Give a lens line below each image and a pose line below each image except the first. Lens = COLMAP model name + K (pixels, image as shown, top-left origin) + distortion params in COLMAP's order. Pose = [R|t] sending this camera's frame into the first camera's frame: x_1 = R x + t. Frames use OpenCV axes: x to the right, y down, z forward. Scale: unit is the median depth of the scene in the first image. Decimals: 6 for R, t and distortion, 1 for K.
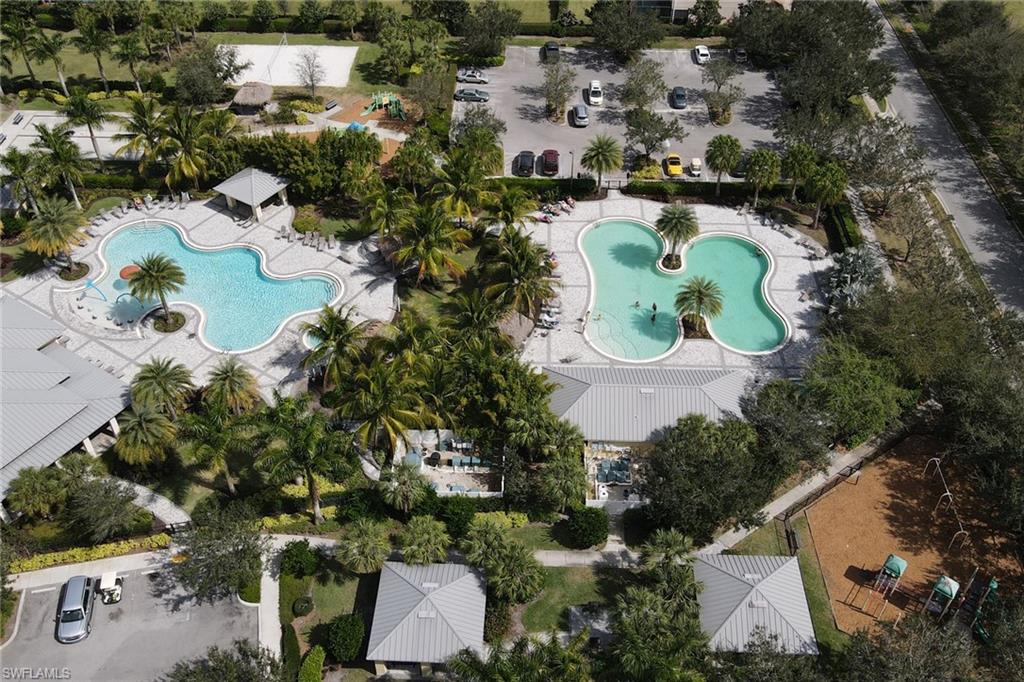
lens RADIAL K [[948.0, 0, 512.0], [0, 948.0, 341.0], [0, 0, 1]] dist [-0.021185, 0.070774]
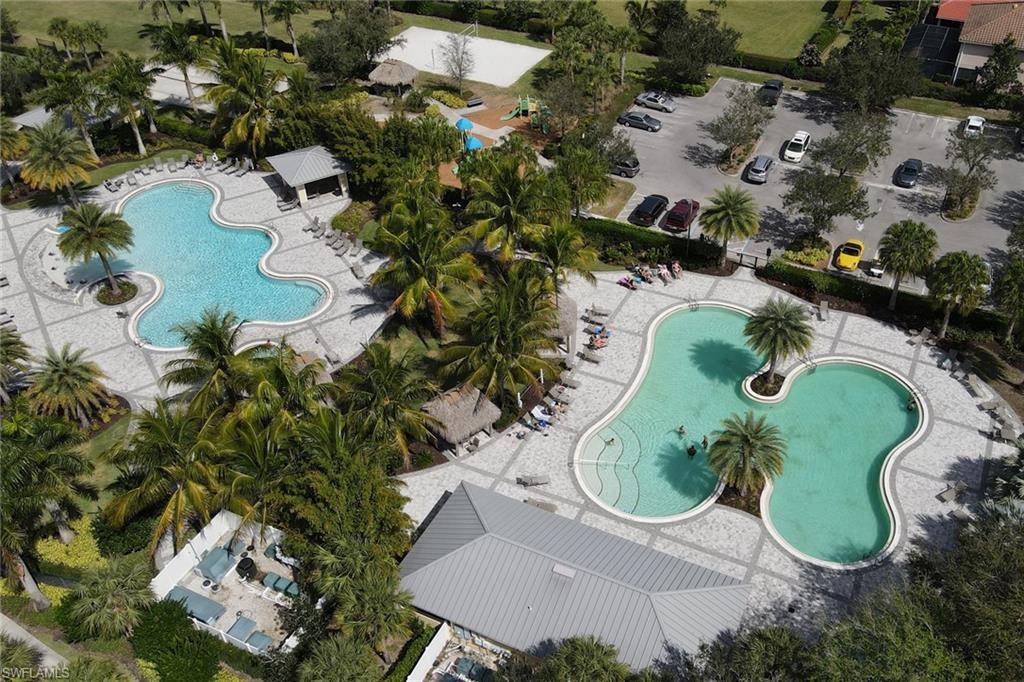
lens RADIAL K [[948.0, 0, 512.0], [0, 948.0, 341.0], [0, 0, 1]] dist [-0.021185, 0.070774]
pose [[0.918511, 0.246843, -0.308878, 0.186889], [-0.264326, 0.964311, -0.015388, -0.050532], [0.294056, 0.095778, 0.950977, 0.285444]]
